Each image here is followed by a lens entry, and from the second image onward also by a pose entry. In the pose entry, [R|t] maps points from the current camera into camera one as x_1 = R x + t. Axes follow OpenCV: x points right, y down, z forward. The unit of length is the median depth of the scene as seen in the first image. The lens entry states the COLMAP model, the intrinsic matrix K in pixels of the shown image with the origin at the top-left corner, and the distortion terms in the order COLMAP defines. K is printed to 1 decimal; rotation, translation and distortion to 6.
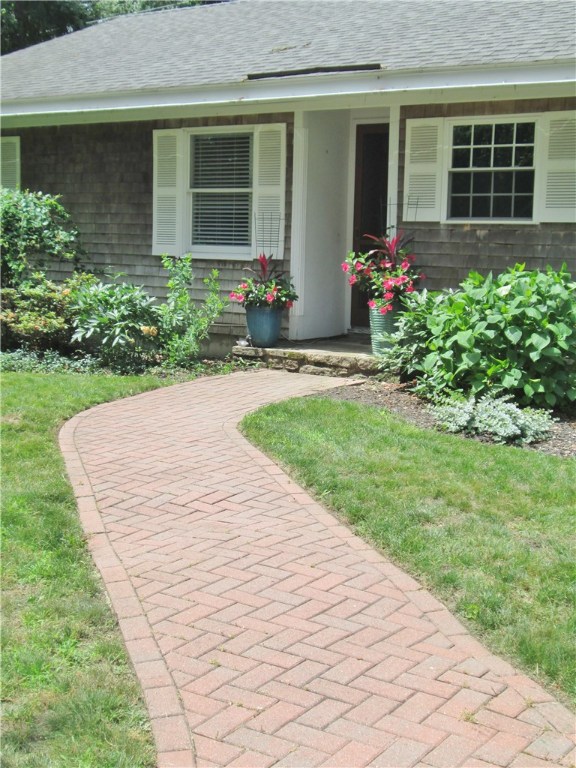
lens RADIAL K [[1122.4, 0, 287.5], [0, 1122.4, 384.5], [0, 0, 1]] dist [0.001462, 0.000000]
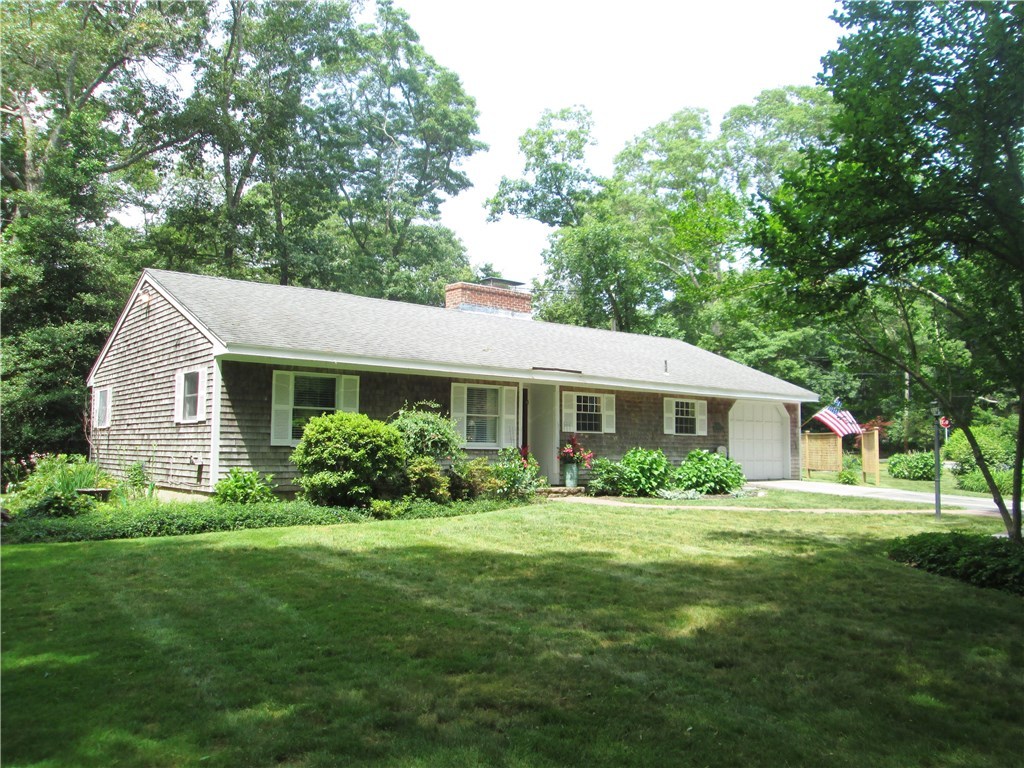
lens RADIAL K [[846.7, 0, 511.6], [0, 846.7, 386.4], [0, 0, 1]] dist [-0.038467, 0.007525]
pose [[0.317268, 0.067231, 0.945950, -1.699932], [0.127353, 0.985428, -0.112751, -0.050119], [-0.939746, 0.156242, 0.304082, 0.537333]]
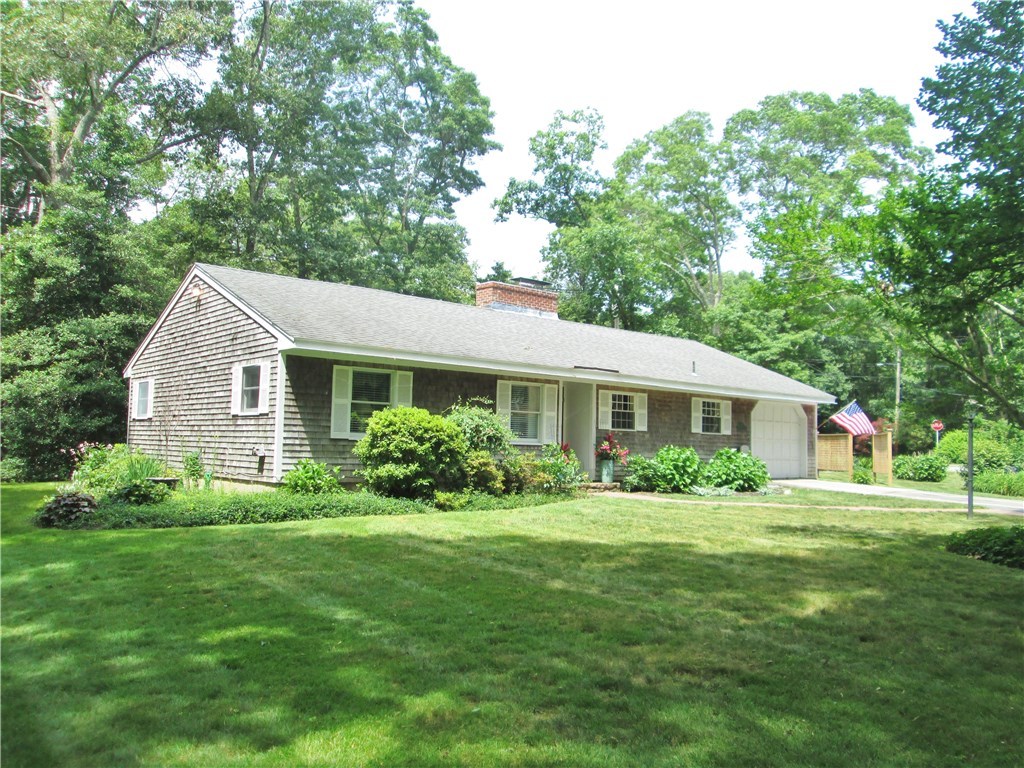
lens RADIAL K [[846.7, 0, 510.2], [0, 846.7, 383.3], [0, 0, 1]] dist [-0.038467, 0.007525]
pose [[0.297602, 0.072190, 0.951957, -1.790064], [0.113986, 0.987317, -0.110506, -0.060588], [-0.947861, 0.141396, 0.285599, 0.641517]]
